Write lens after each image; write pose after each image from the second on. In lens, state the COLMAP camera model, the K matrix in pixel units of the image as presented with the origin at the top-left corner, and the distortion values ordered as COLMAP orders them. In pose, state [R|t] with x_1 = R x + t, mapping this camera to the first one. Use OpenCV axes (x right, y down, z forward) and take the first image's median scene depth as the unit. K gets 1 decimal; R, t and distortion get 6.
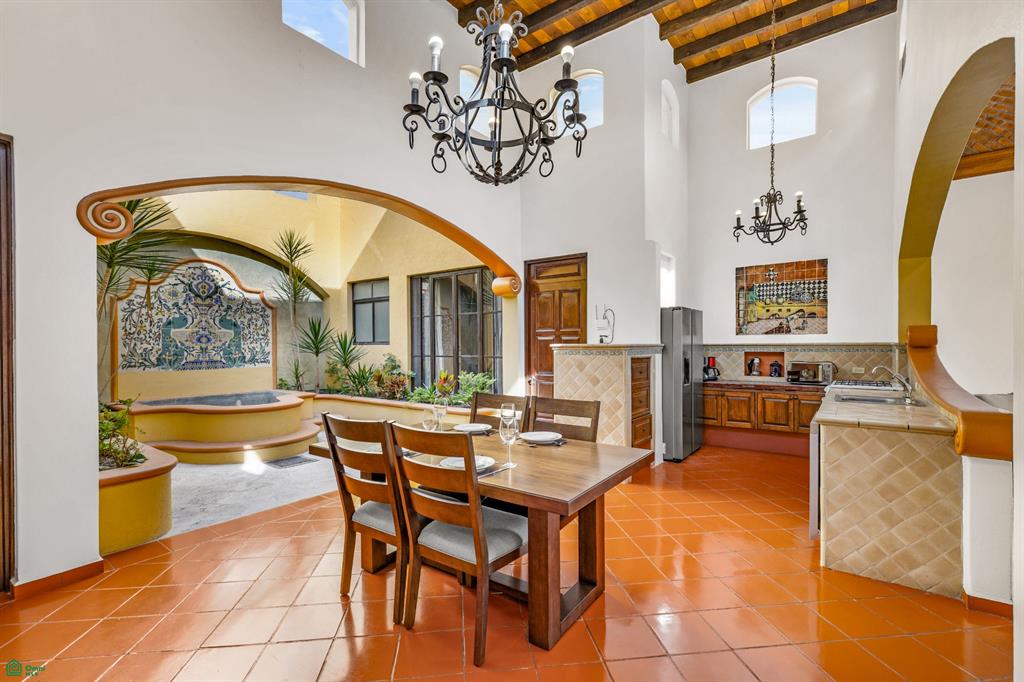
lens RADIAL K [[450.2, 0, 512.0], [0, 450.2, 341.0], [0, 0, 1]] dist [0.001176, 0.000173]
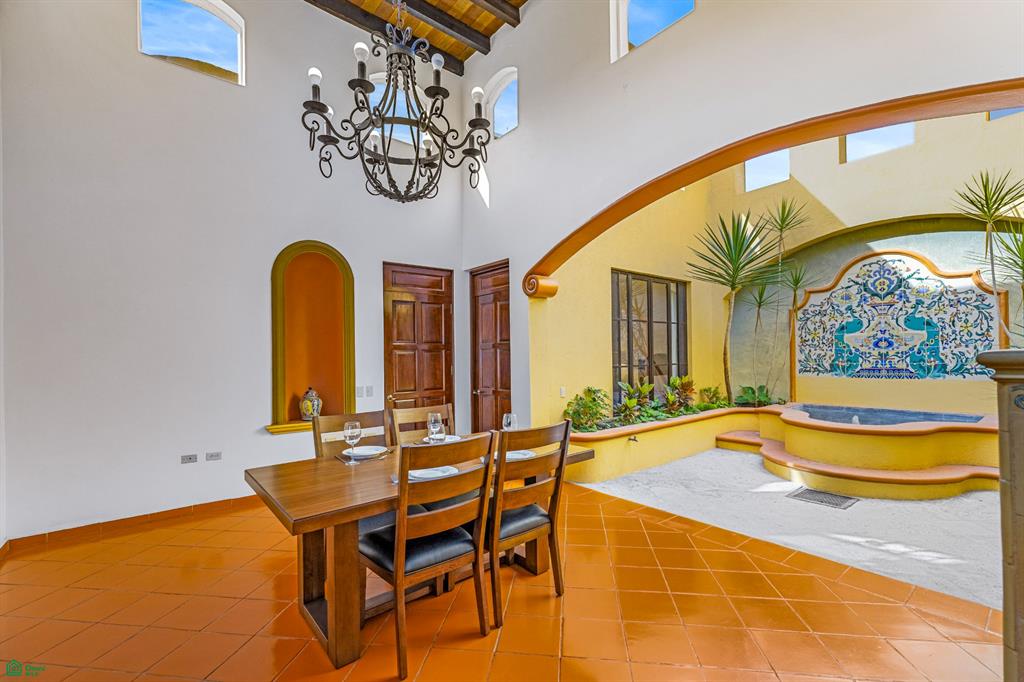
lens RADIAL K [[440.9, 0, 516.3], [0, 440.9, 351.0], [0, 0, 1]] dist [0.000671, -0.000046]
pose [[-0.242544, -0.005074, -0.970127, 0.296553], [0.024261, 0.999642, -0.011294, 0.002718], [0.969837, -0.026275, -0.242334, 0.496429]]
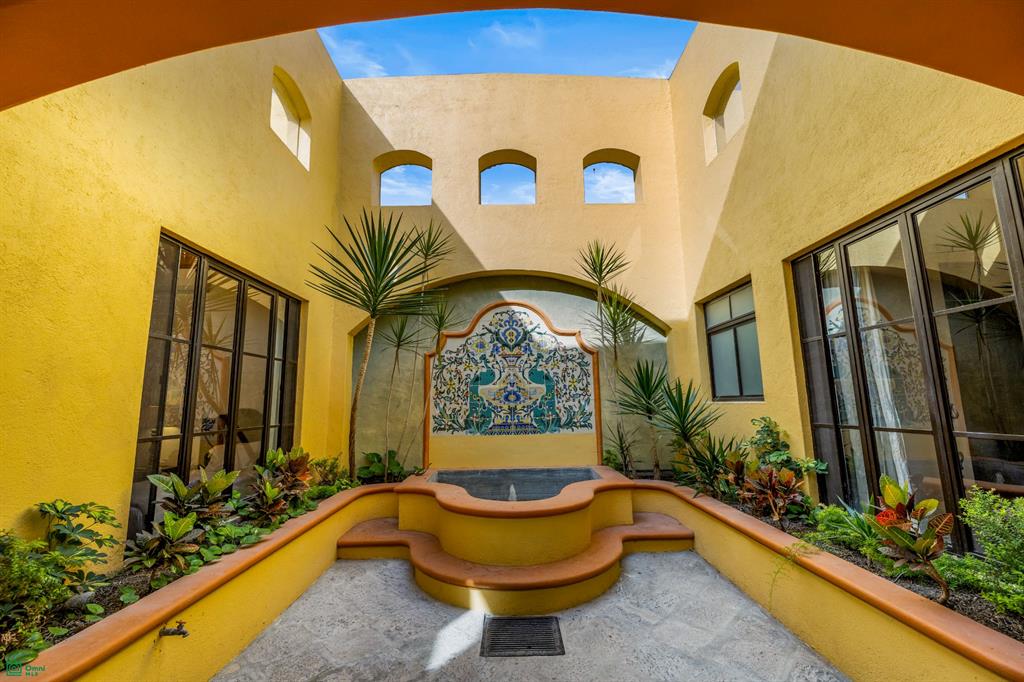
lens RADIAL K [[431.8, 0, 512.0], [0, 431.8, 341.0], [0, 0, 1]] dist [0.002028, -0.000043]
pose [[0.604156, -0.120320, -0.787730, -0.050761], [0.022530, 0.990719, -0.134045, 0.000427], [0.796547, 0.063237, 0.601260, 0.496820]]
